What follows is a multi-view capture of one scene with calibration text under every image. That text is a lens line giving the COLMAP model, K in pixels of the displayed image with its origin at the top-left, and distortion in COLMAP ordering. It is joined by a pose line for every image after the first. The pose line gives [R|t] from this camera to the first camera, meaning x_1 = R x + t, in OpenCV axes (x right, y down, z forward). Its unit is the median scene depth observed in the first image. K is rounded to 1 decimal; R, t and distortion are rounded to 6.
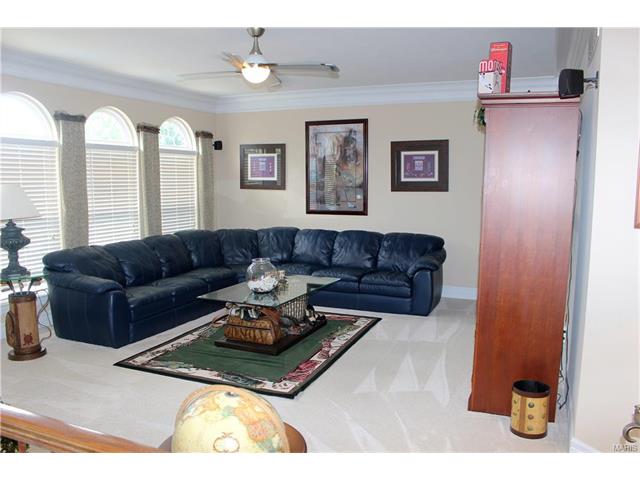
lens RADIAL K [[536.3, 0, 320.8], [0, 536.3, 249.8], [0, 0, 1]] dist [-0.149008, 0.127547]
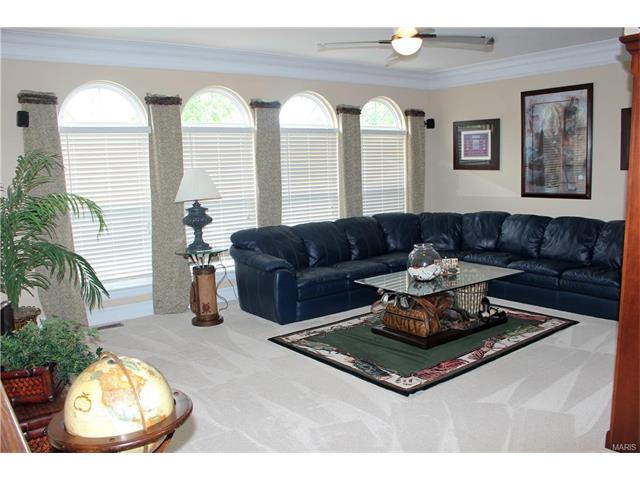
lens RADIAL K [[564.3, 0, 320.0], [0, 564.3, 247.1], [0, 0, 1]] dist [-0.158024, 0.142167]
pose [[0.870210, 0.042759, -0.490822, 0.188270], [-0.031905, 0.999026, 0.030465, -0.002241], [0.491647, -0.010851, 0.870727, 0.056891]]
